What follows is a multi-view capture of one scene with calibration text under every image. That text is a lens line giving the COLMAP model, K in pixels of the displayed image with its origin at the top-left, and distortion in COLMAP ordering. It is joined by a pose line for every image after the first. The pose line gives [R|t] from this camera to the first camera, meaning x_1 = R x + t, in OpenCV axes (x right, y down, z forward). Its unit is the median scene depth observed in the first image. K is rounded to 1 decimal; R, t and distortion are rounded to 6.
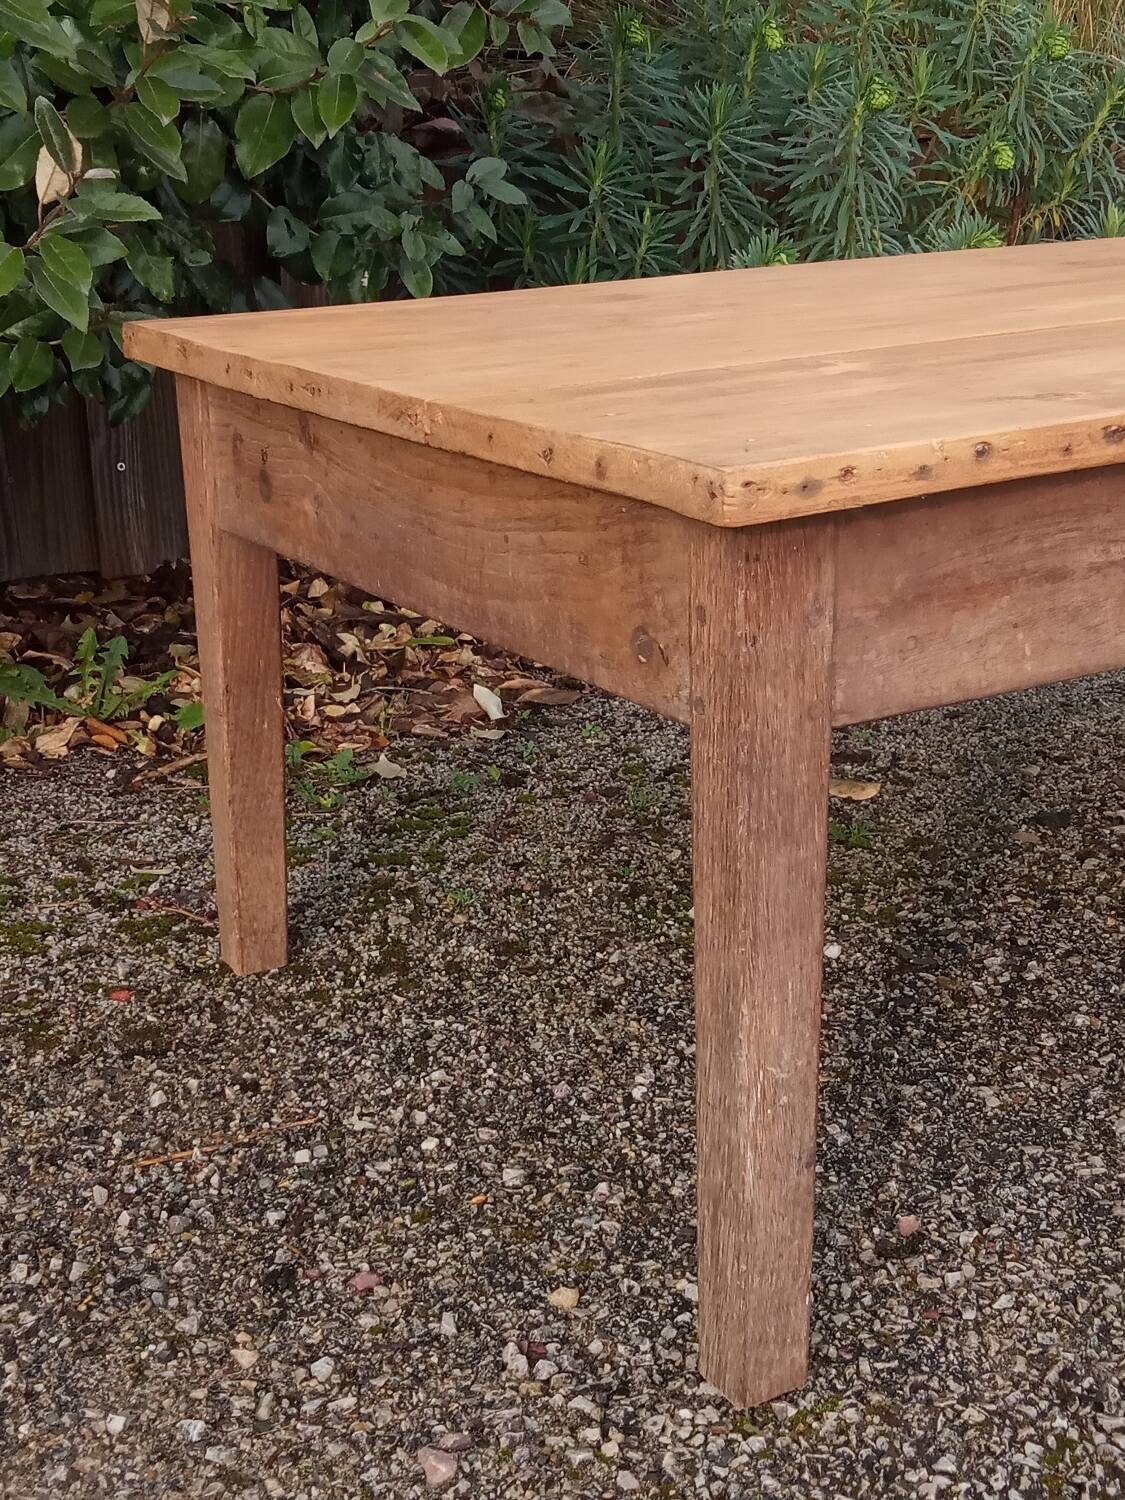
lens RADIAL K [[2124.1, 0, 556.9], [0, 2124.1, 747.0], [0, 0, 1]] dist [0.011493, -0.045886]
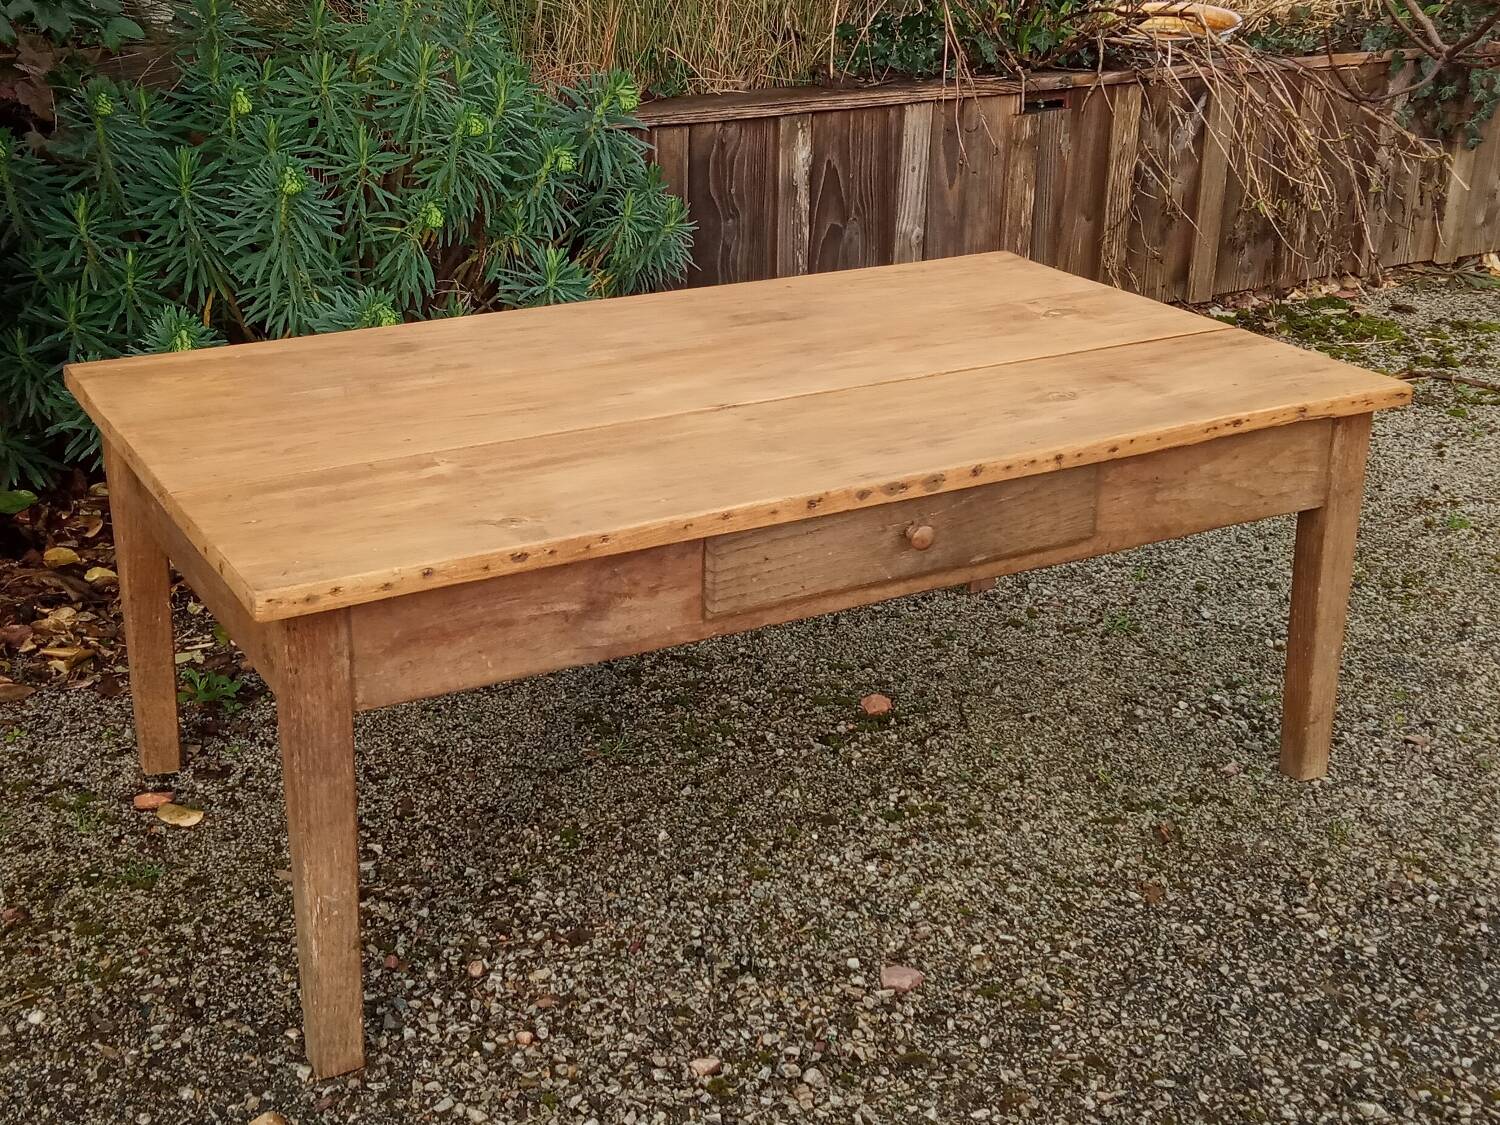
lens RADIAL K [[1885.4, 0, 750.8], [0, 1885.4, 554.9], [0, 0, 1]] dist [0.090331, -0.306491]
pose [[0.994848, -0.001204, 0.101367, 0.614195], [-0.005101, 0.998069, 0.061910, -0.344212], [-0.101246, -0.062108, 0.992921, -0.167677]]
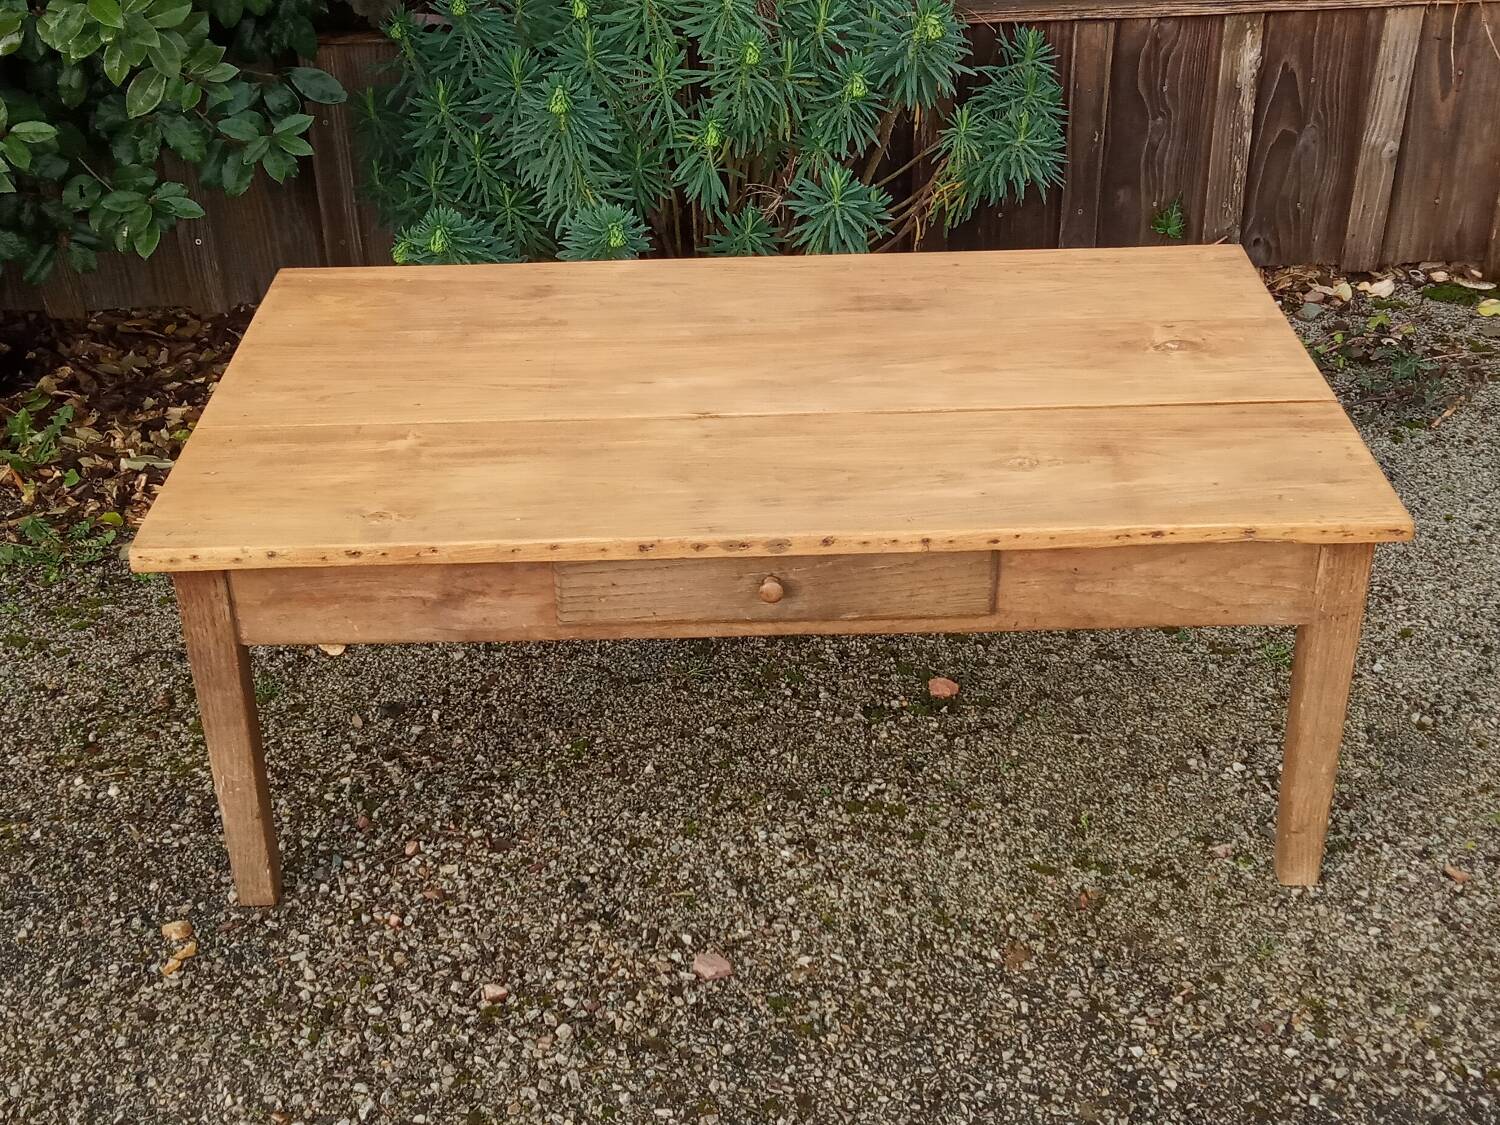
lens RADIAL K [[1885.4, 0, 750.8], [0, 1885.4, 554.9], [0, 0, 1]] dist [0.090331, -0.306491]
pose [[0.917382, 0.207667, -0.339535, 1.471217], [-0.124012, 0.959763, 0.251946, -0.716883], [0.378194, -0.189024, 0.906222, -0.135114]]
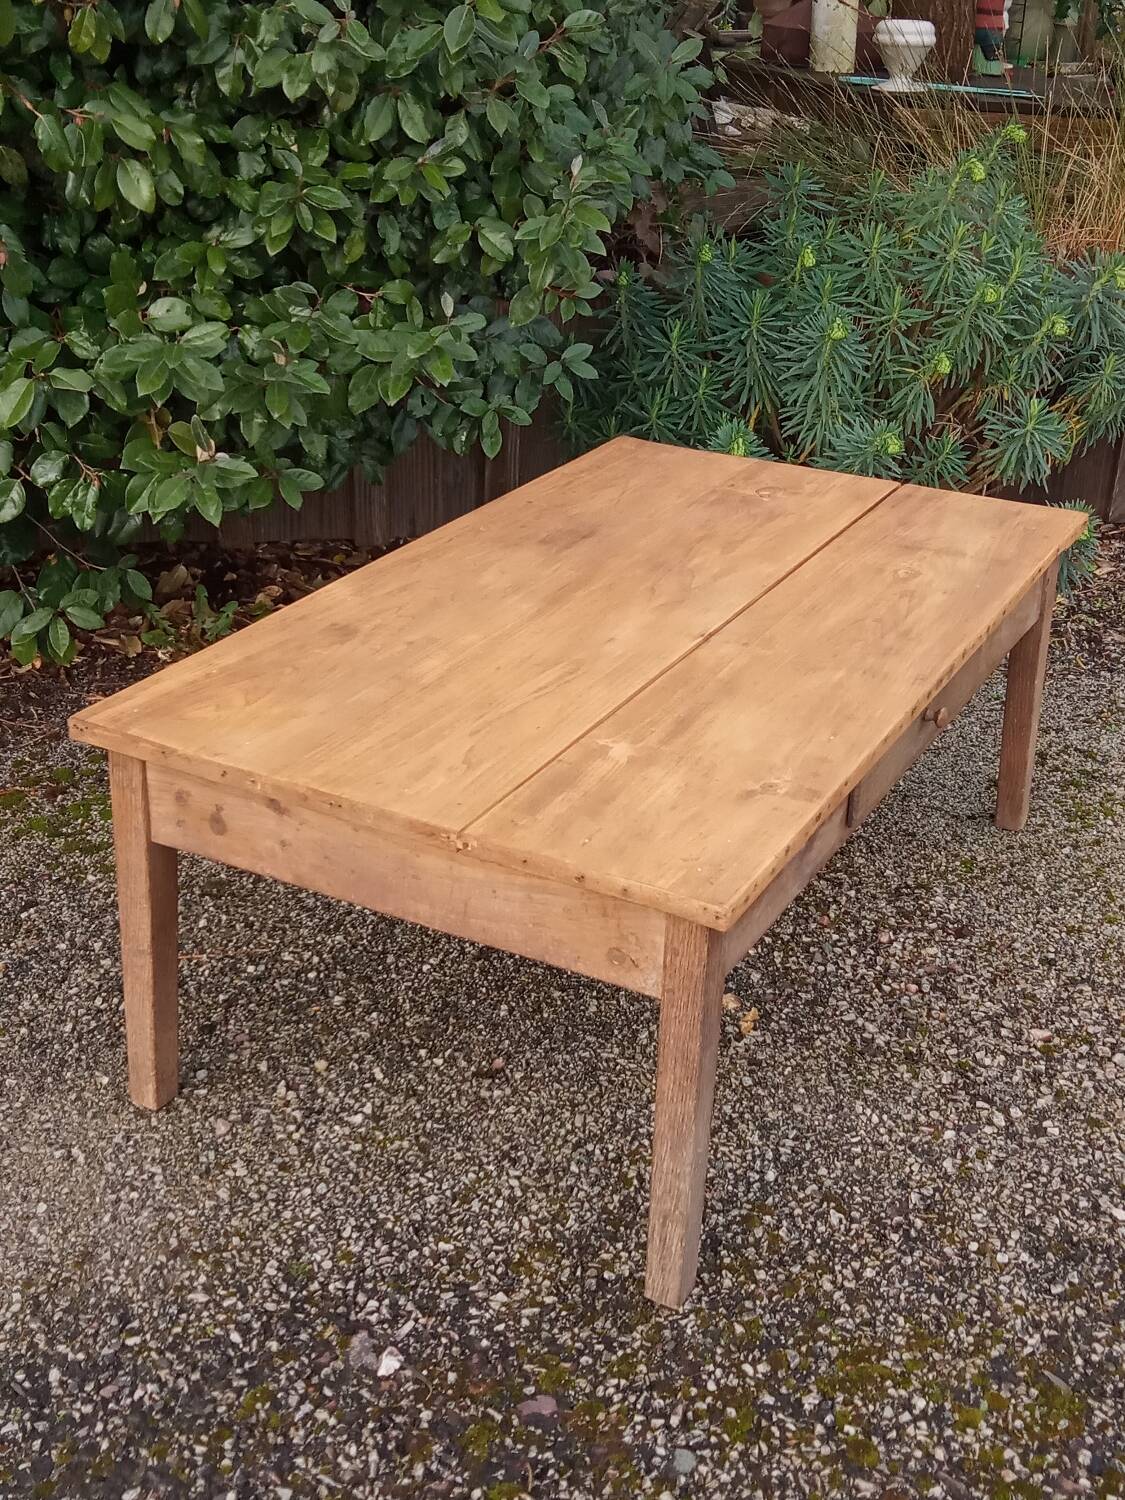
lens RADIAL K [[1885.4, 0, 562.5], [0, 1885.4, 750.0], [0, 0, 1]] dist [0.090331, -0.306491]
pose [[0.962770, 0.168102, -0.211696, 0.614060], [-0.139077, 0.979559, 0.145332, -0.377512], [0.231799, -0.110479, 0.966470, -0.779971]]
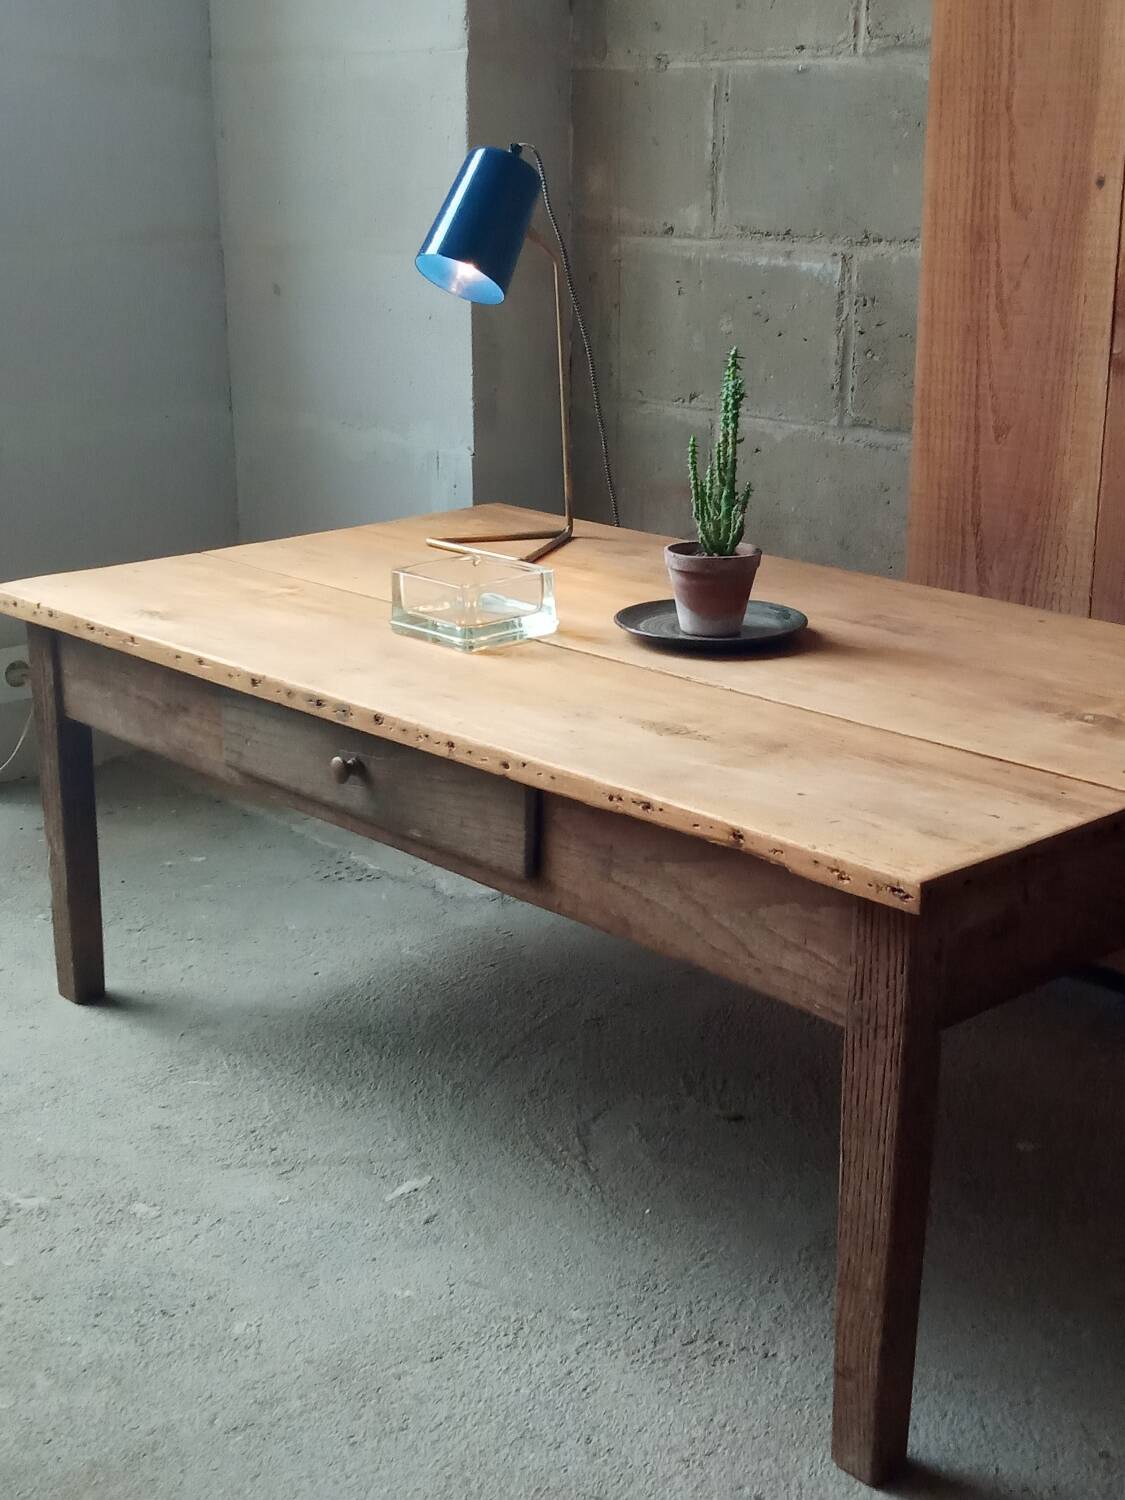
lens RADIAL K [[2015.4, 0, 562.5], [0, 2015.4, 750.0], [0, 0, 1]] dist [0.039726, -0.026811]
pose [[0.322917, 0.293827, -0.899661, 2.395200], [-0.299384, 0.933486, 0.197416, -0.639458], [0.897827, 0.205595, 0.389406, 0.936051]]
